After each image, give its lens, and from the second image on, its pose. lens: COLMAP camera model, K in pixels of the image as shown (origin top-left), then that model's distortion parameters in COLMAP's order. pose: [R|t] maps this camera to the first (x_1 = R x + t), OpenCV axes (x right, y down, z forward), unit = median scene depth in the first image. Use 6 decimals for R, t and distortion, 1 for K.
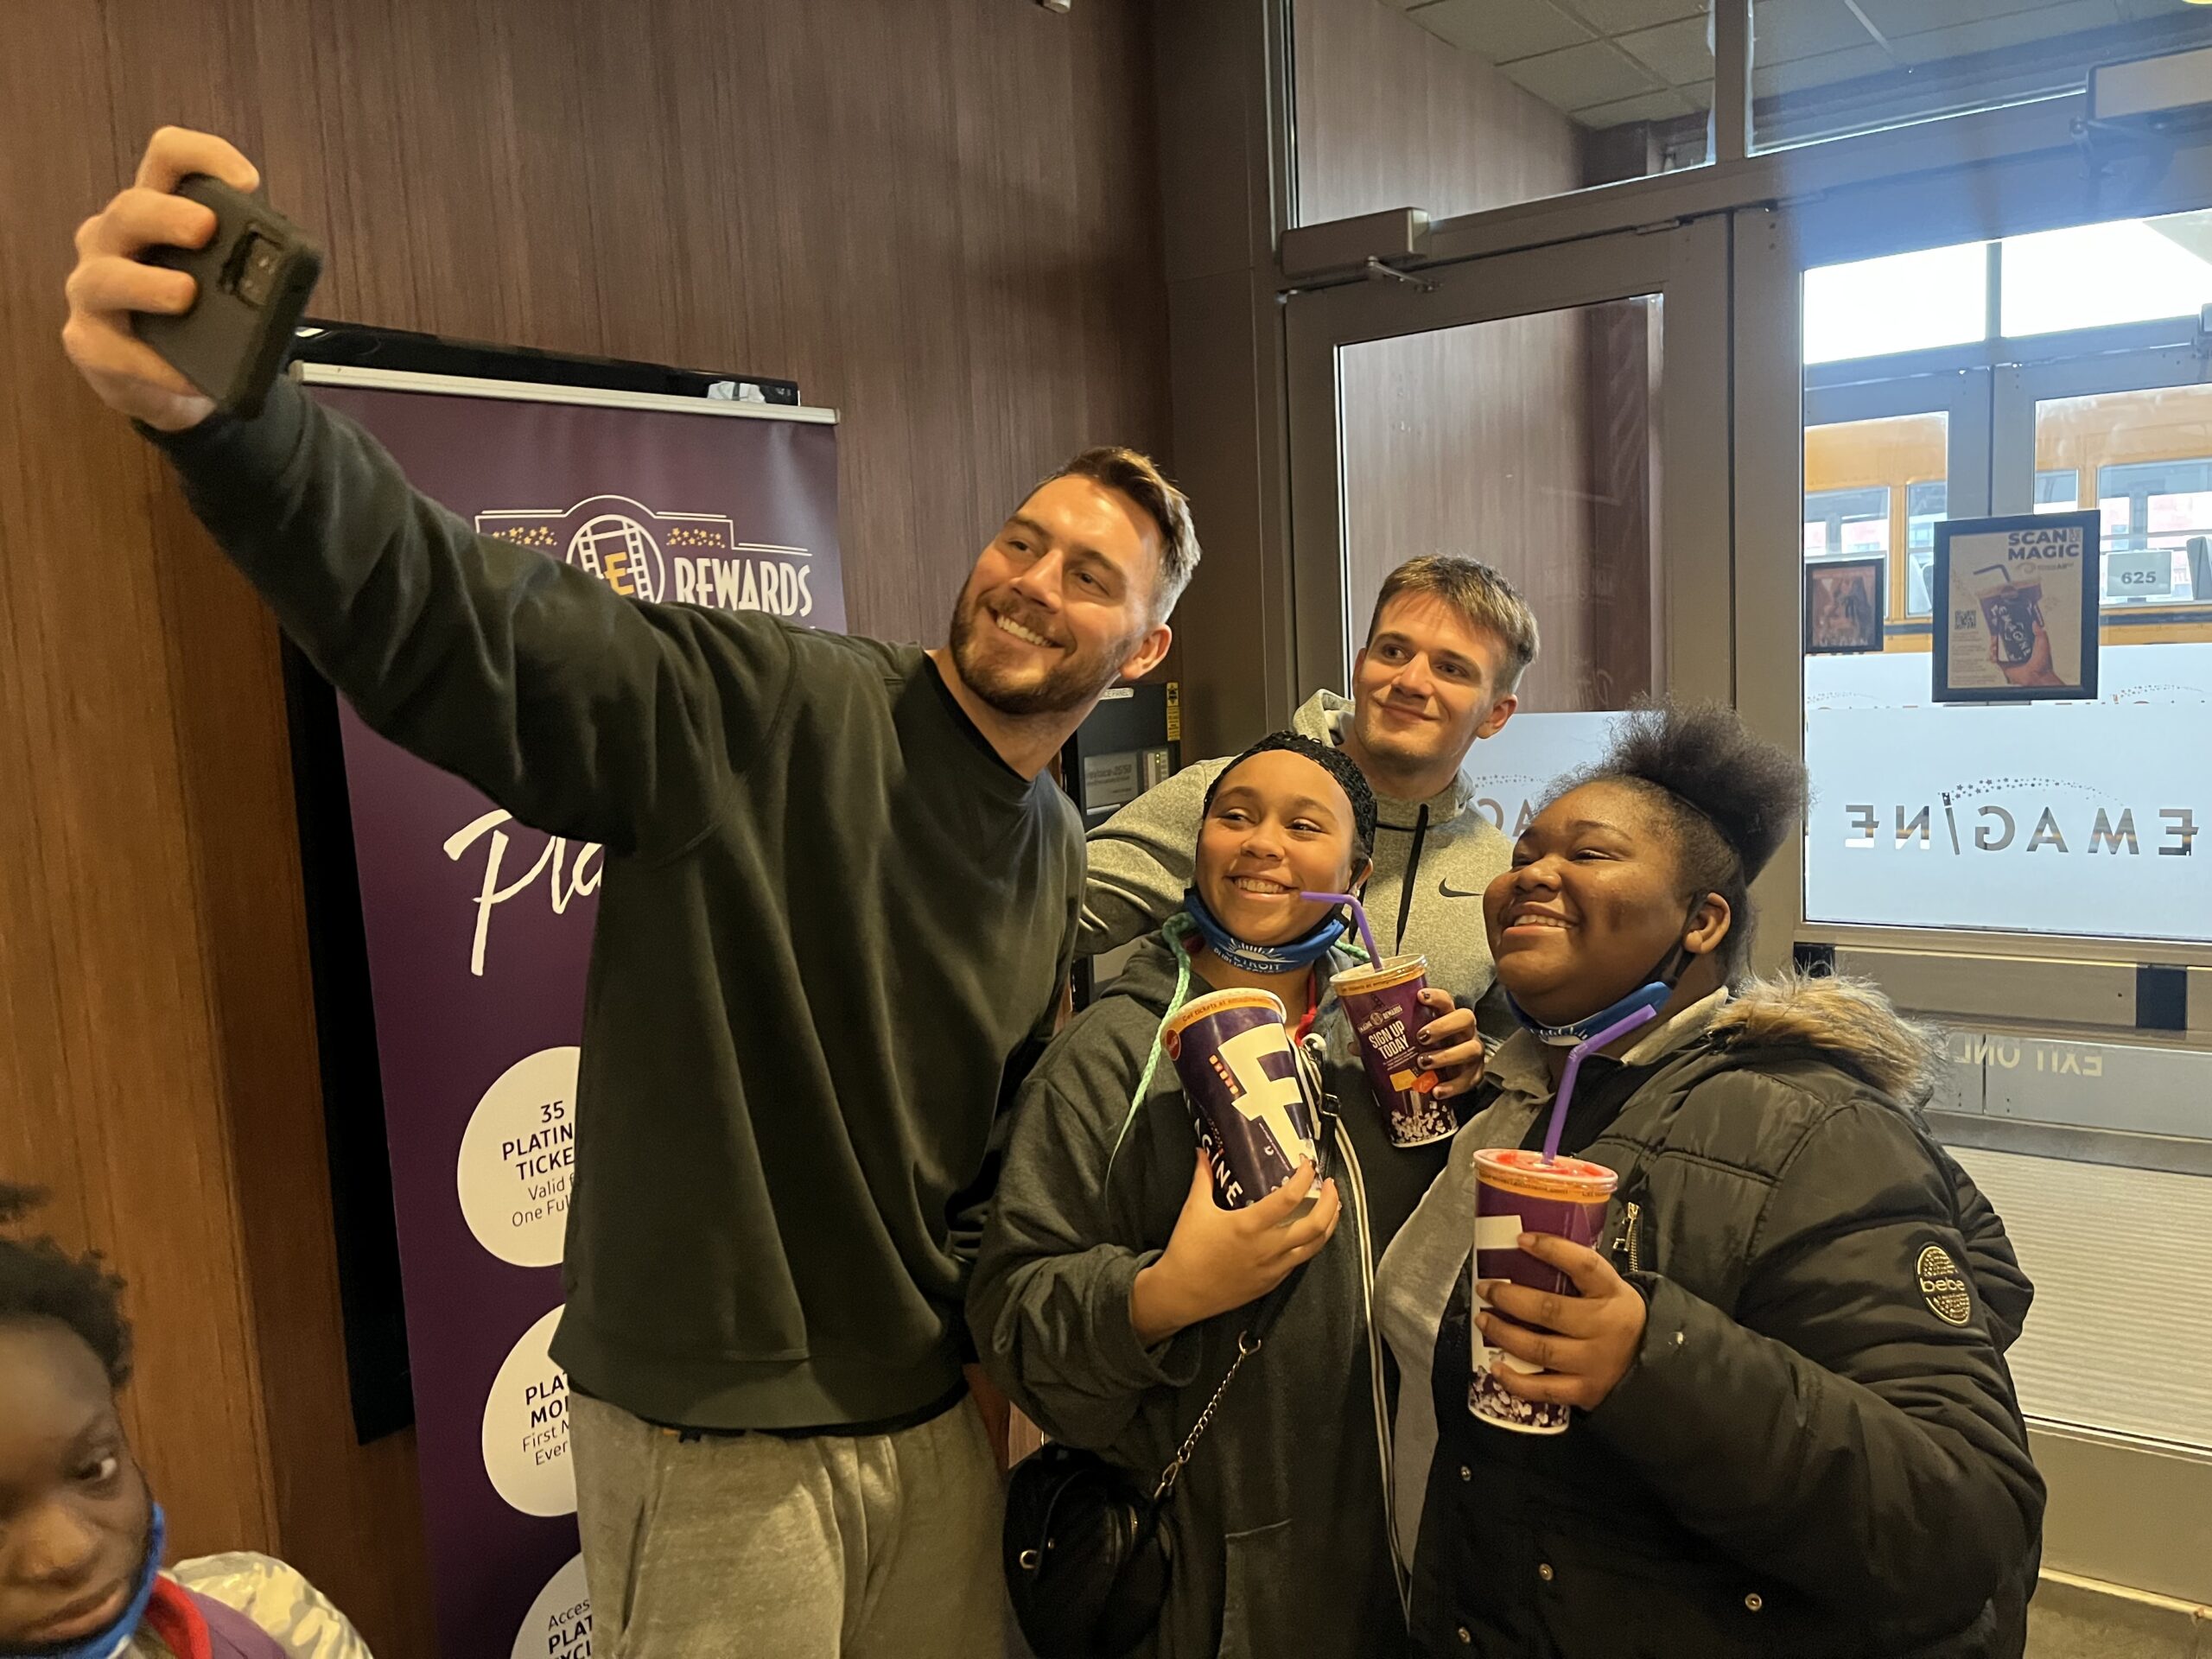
lens RADIAL K [[1677.1, 0, 1114.0], [0, 1677.1, 845.1], [0, 0, 1]] dist [0.056192, -0.073703]
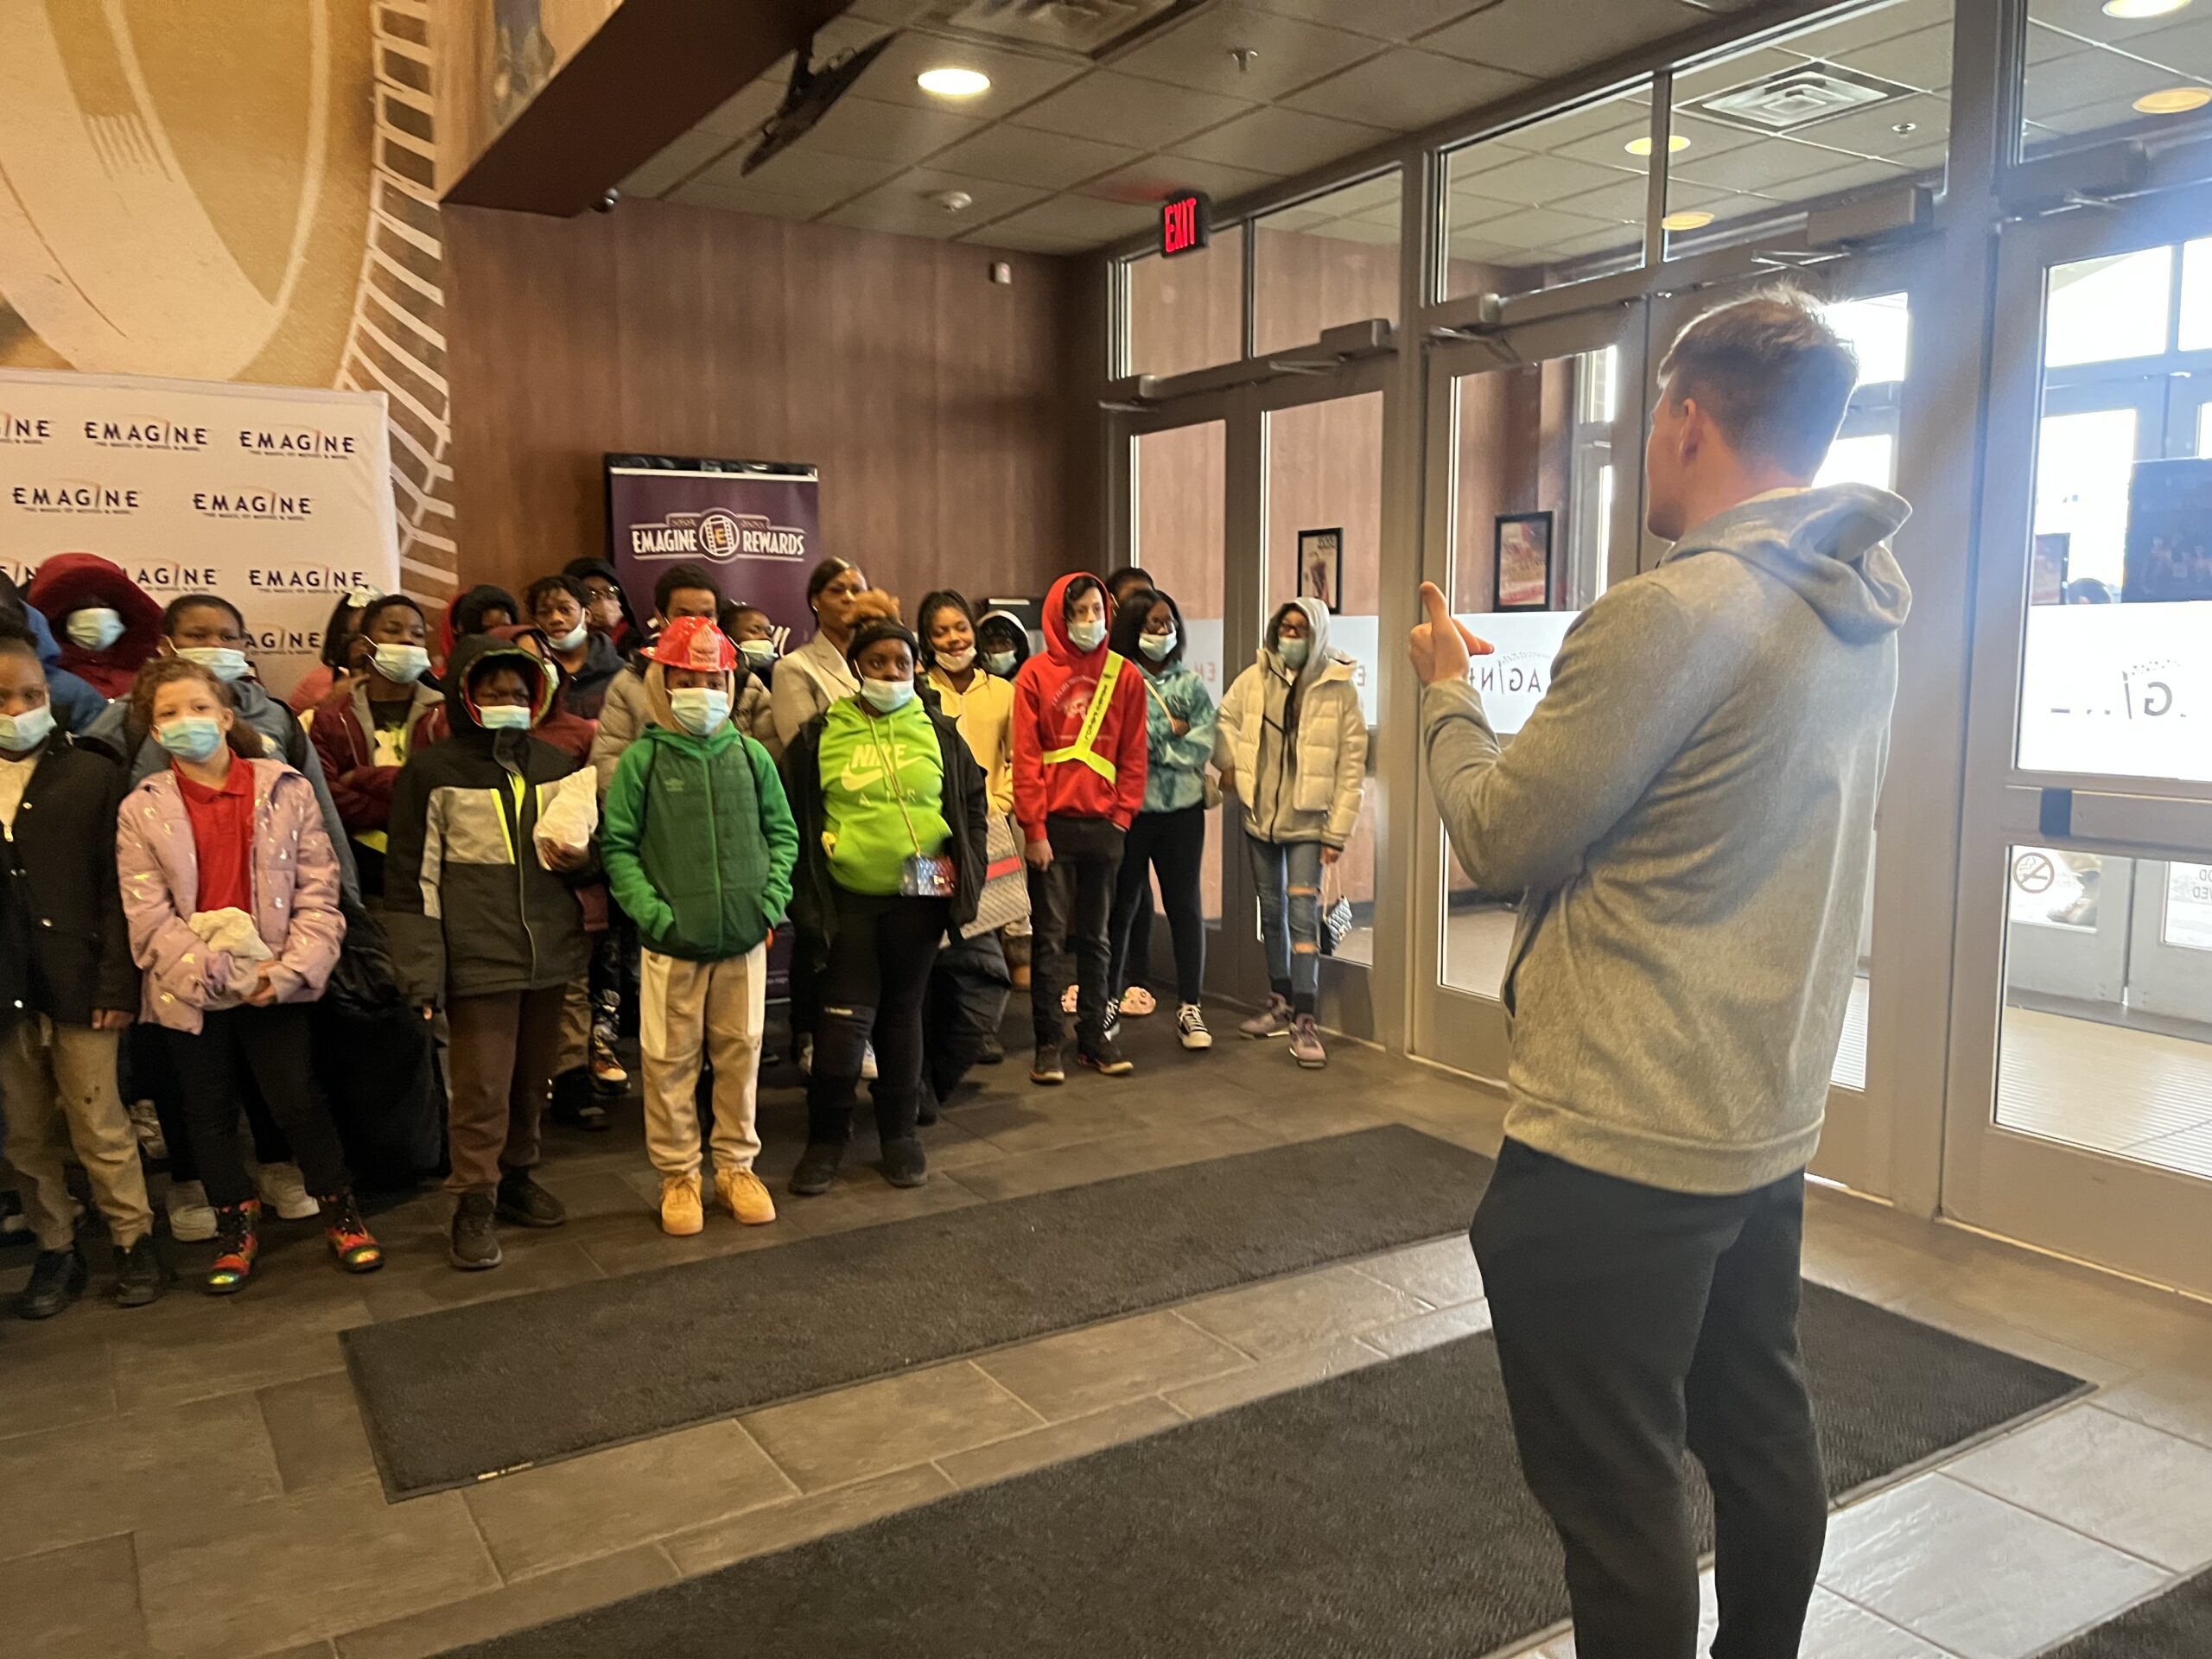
lens RADIAL K [[1677.1, 0, 1123.7], [0, 1677.1, 843.3], [0, 0, 1]] dist [0.056192, -0.073703]
pose [[0.923726, 0.094886, -0.371115, 1.166662], [-0.090062, 0.995474, 0.030353, 0.168802], [0.372315, 0.005386, 0.928091, -1.126445]]
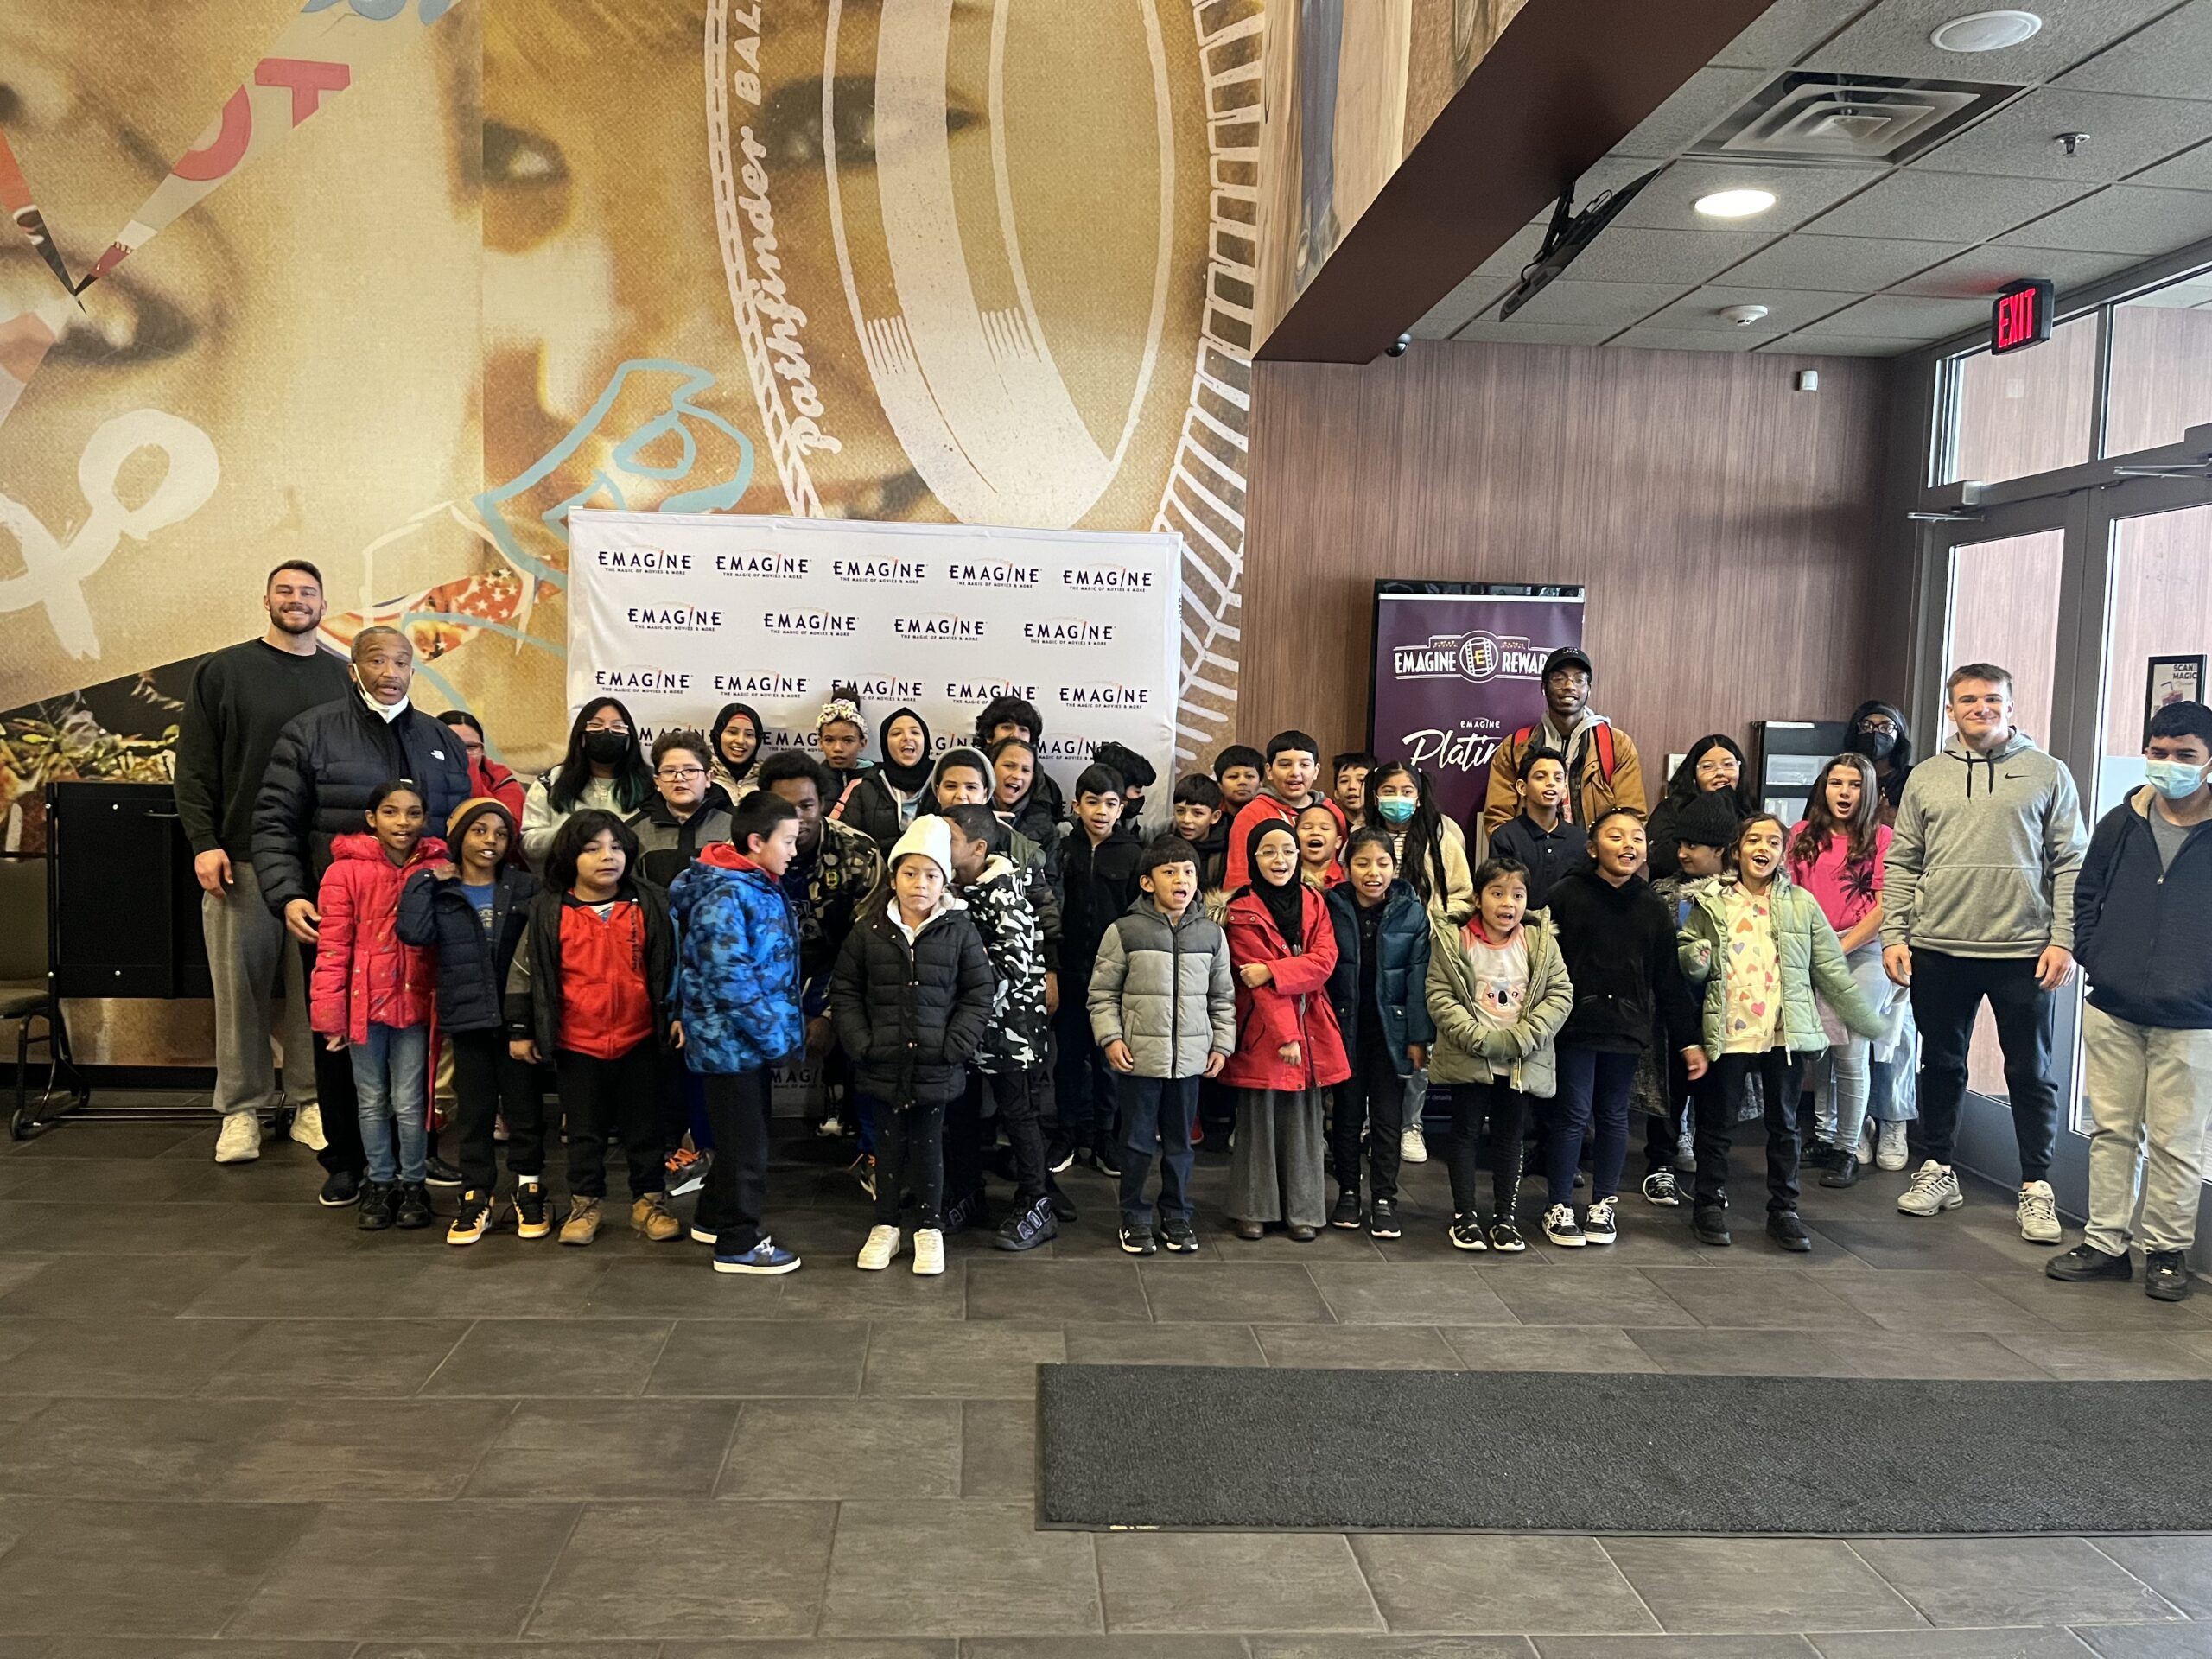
lens RADIAL K [[1677.1, 0, 1088.8], [0, 1677.1, 836.1], [0, 0, 1]] dist [0.056192, -0.073703]
pose [[0.624438, 0.123296, -0.771282, 1.269256], [-0.154751, 0.987417, 0.032559, 0.125877], [0.765591, 0.099025, 0.635660, -1.088117]]
